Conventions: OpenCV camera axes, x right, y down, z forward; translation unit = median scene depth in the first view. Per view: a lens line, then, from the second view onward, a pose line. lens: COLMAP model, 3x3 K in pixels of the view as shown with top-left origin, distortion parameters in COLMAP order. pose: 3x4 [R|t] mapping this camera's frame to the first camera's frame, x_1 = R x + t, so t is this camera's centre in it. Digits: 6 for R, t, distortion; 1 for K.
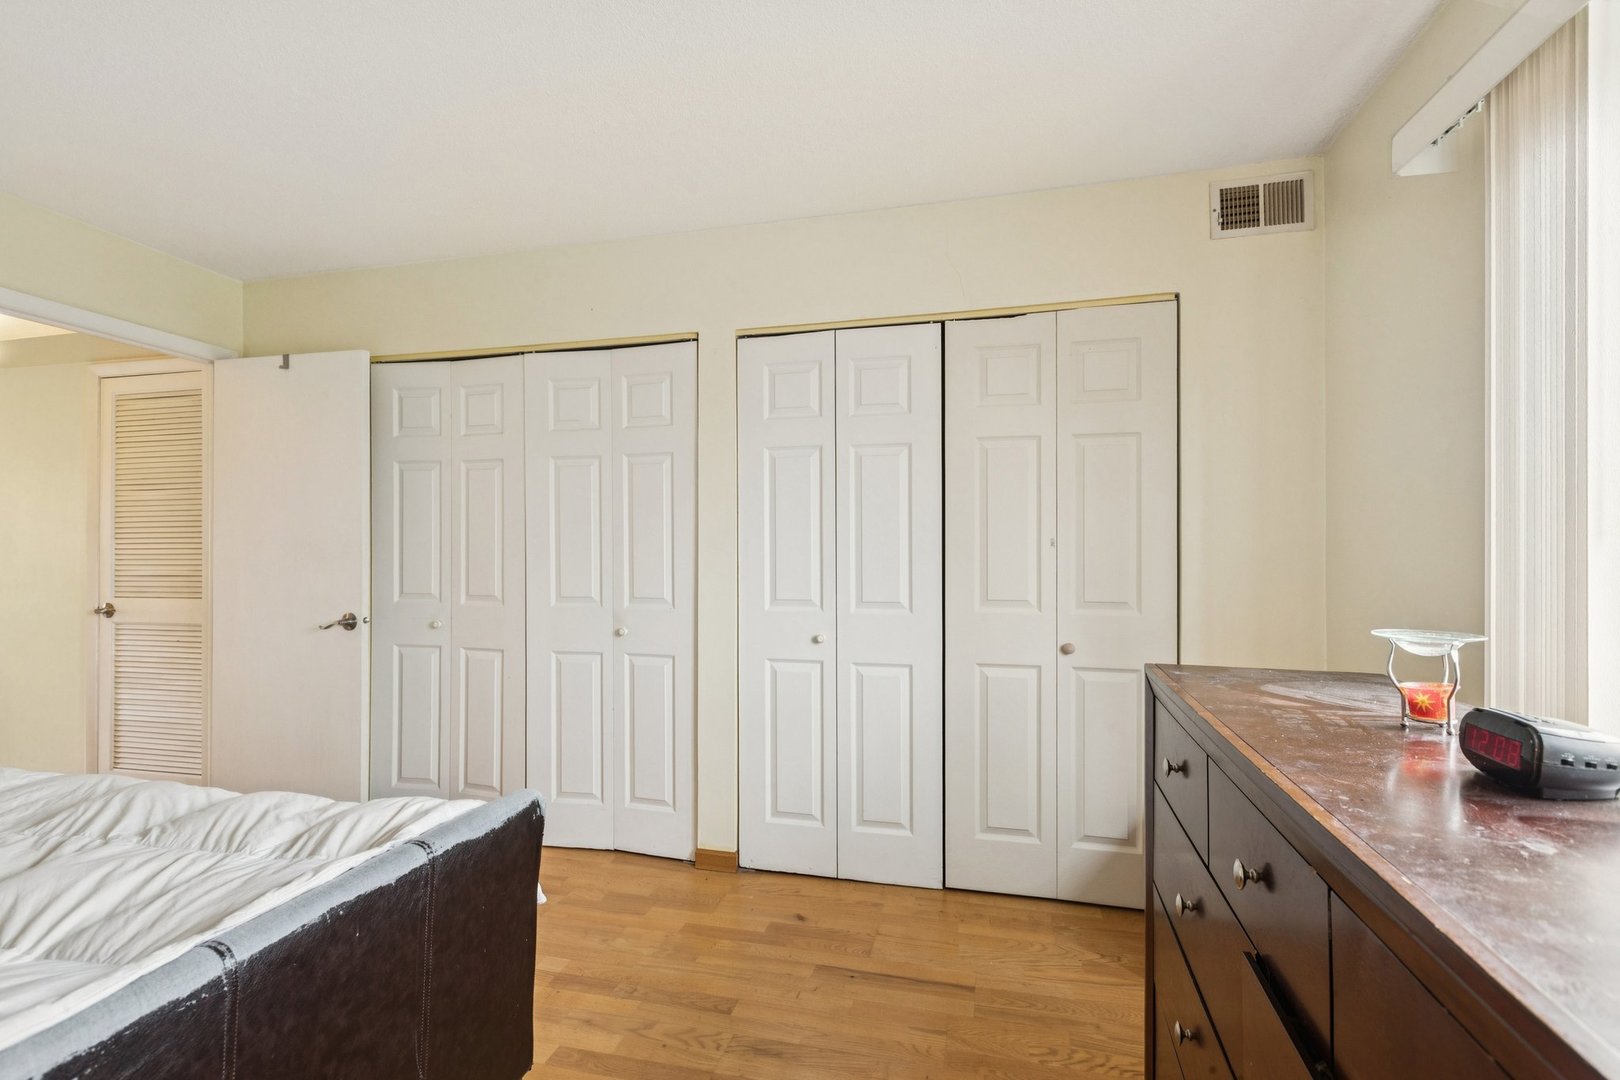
lens RADIAL K [[741.4, 0, 809.1], [0, 741.4, 551.9], [0, 0, 1]] dist [-0.003094, -0.000583]
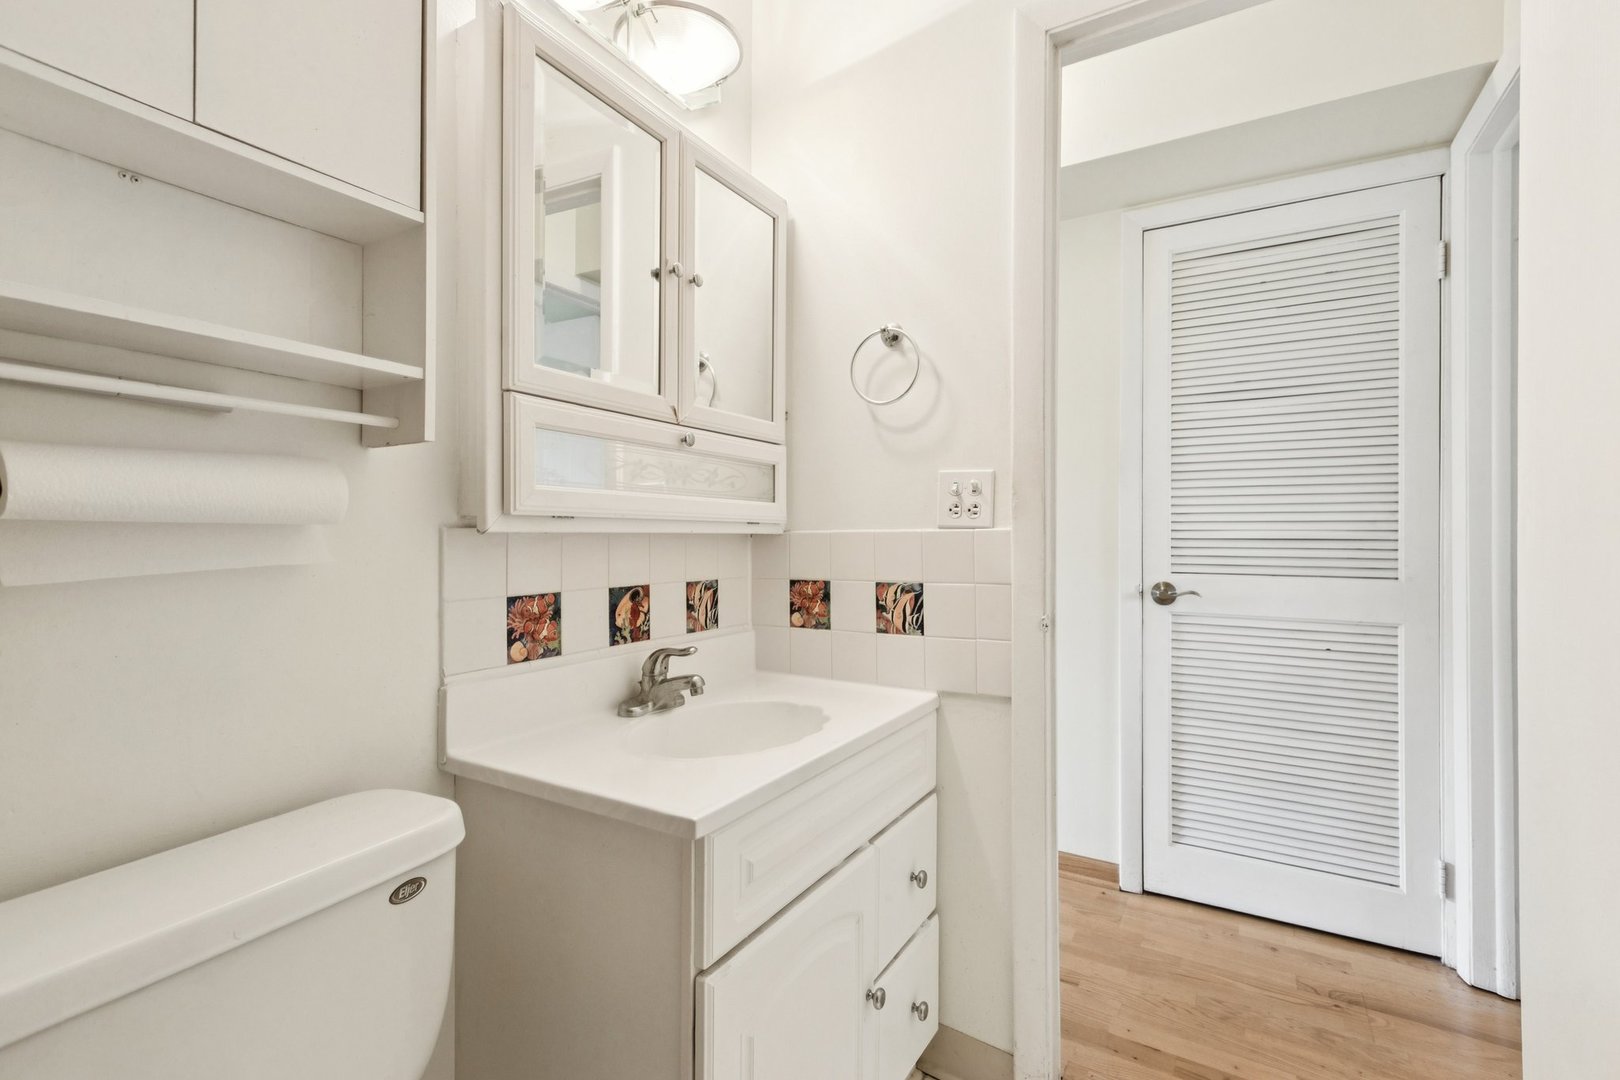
lens RADIAL K [[741.4, 0, 815.5], [0, 741.4, 533.9], [0, 0, 1]] dist [-0.003094, -0.000583]
pose [[0.955576, 0.009857, -0.294579, -1.047082], [-0.007776, 0.999936, 0.008234, 0.025011], [0.294641, -0.005578, 0.955592, 0.303366]]
